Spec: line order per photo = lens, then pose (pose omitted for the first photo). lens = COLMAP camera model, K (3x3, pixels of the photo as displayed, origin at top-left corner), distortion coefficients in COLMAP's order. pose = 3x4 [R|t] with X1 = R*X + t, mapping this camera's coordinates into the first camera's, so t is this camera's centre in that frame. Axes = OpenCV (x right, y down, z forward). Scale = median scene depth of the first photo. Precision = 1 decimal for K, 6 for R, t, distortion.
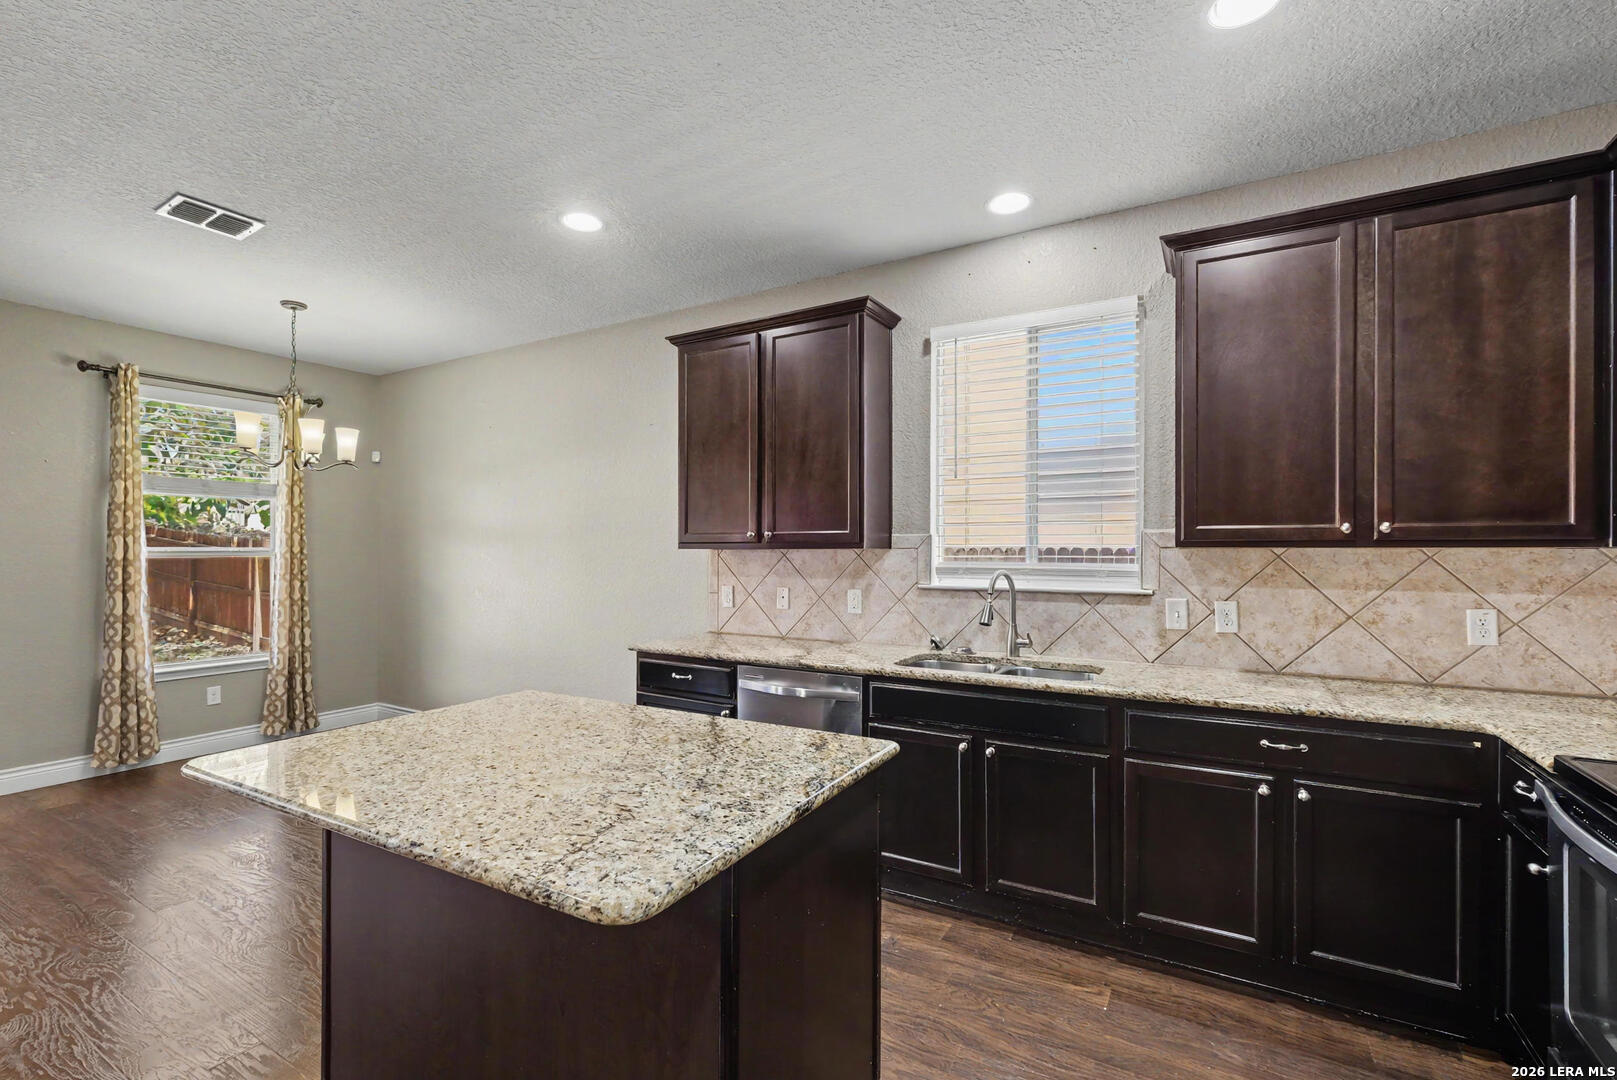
lens RADIAL K [[717.8, 0, 796.5], [0, 717.8, 549.8], [0, 0, 1]] dist [-0.000513, 0.000042]
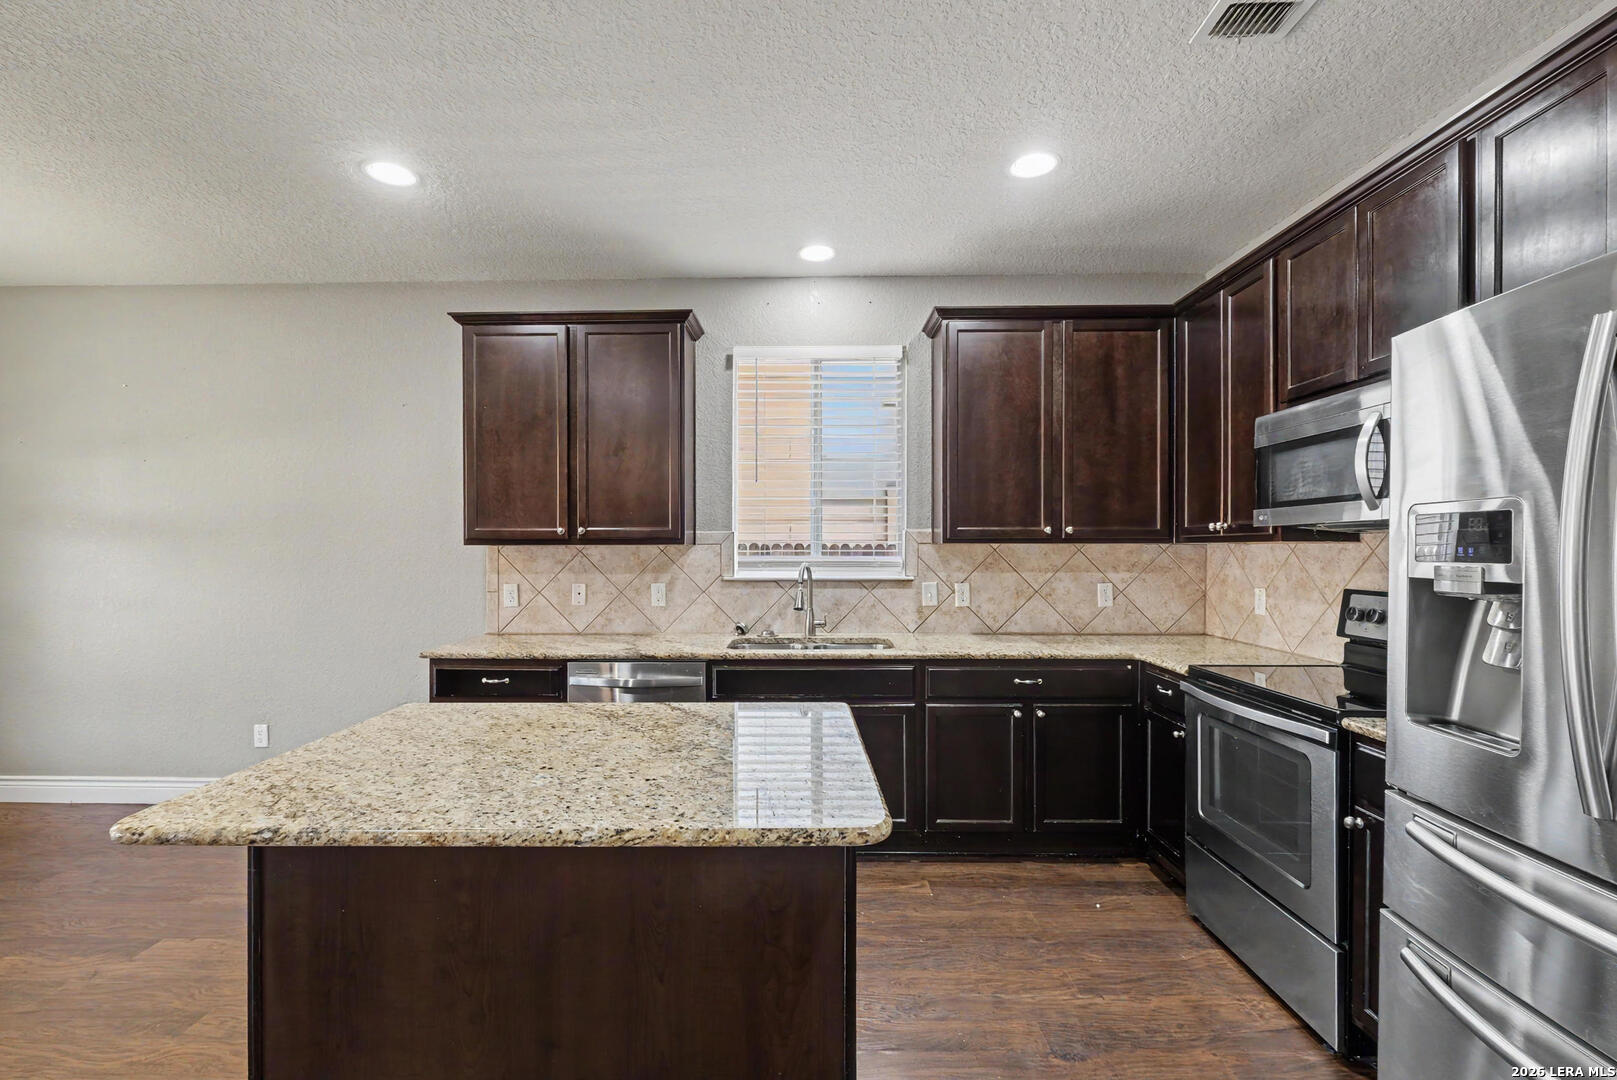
lens RADIAL K [[709.4, 0, 794.9], [0, 709.4, 549.3], [0, 0, 1]] dist [0.001572, -0.000132]
pose [[0.870730, -0.004206, 0.491744, -0.270334], [0.001714, 0.999983, 0.005517, -0.000012], [-0.491759, -0.003961, 0.870723, -0.003340]]
